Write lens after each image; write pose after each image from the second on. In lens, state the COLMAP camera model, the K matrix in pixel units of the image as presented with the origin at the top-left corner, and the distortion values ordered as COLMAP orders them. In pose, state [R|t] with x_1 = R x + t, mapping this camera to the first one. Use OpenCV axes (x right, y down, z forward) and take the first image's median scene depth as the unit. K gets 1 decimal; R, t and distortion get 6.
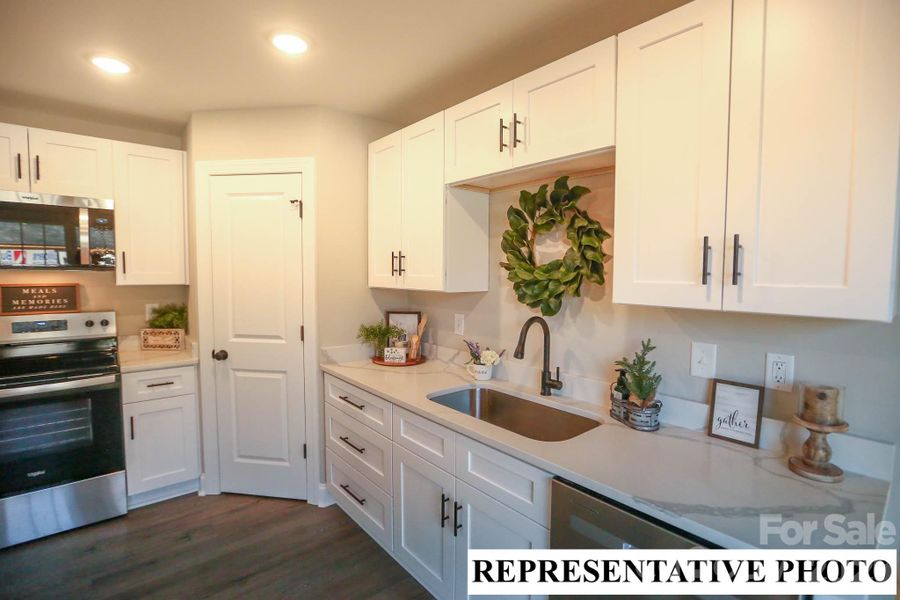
lens RADIAL K [[409.7, 0, 452.9], [0, 409.7, 296.2], [0, 0, 1]] dist [-0.075957, 0.024729]
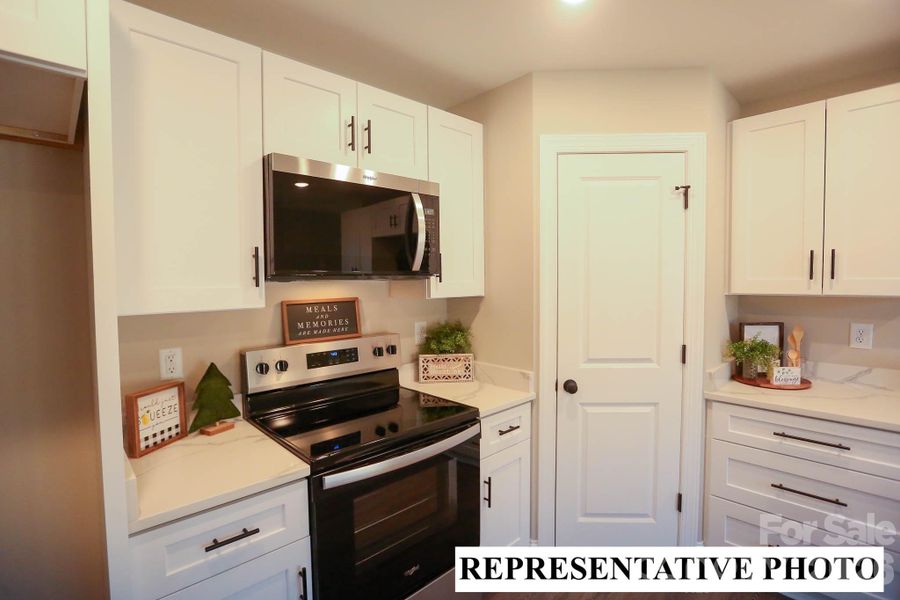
lens RADIAL K [[409.7, 0, 452.9], [0, 409.7, 296.2], [0, 0, 1]] dist [-0.075957, 0.024729]
pose [[0.999485, -0.023031, 0.022363, -0.832242], [0.023526, 0.999478, -0.022158, -0.014705], [-0.021841, 0.022673, 0.999504, 0.223592]]
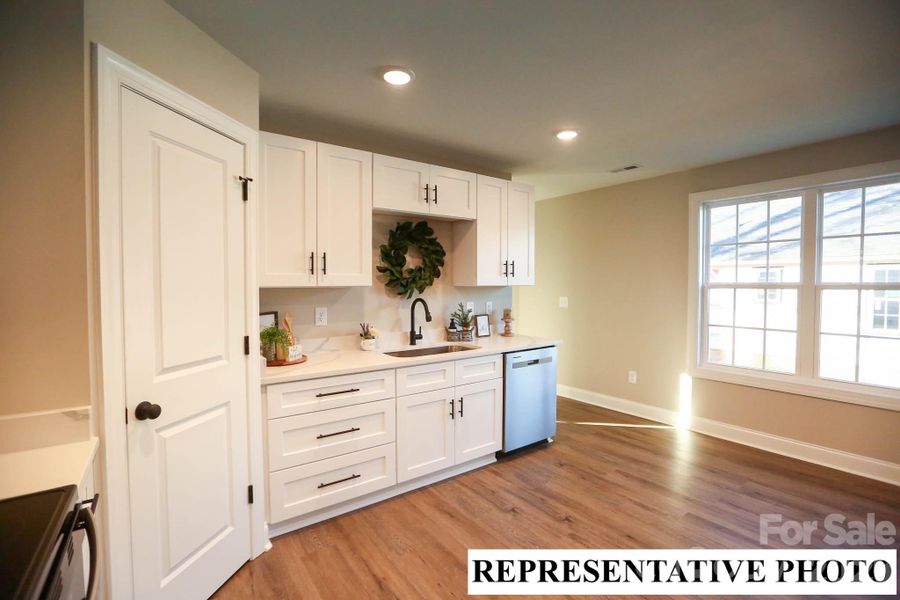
lens RADIAL K [[409.7, 0, 452.9], [0, 409.7, 296.2], [0, 0, 1]] dist [-0.075957, 0.024729]
pose [[0.081171, -0.040386, 0.995882, -1.110408], [0.059675, 0.997583, 0.035591, -0.008415], [-0.994912, 0.056540, 0.083385, 0.521403]]
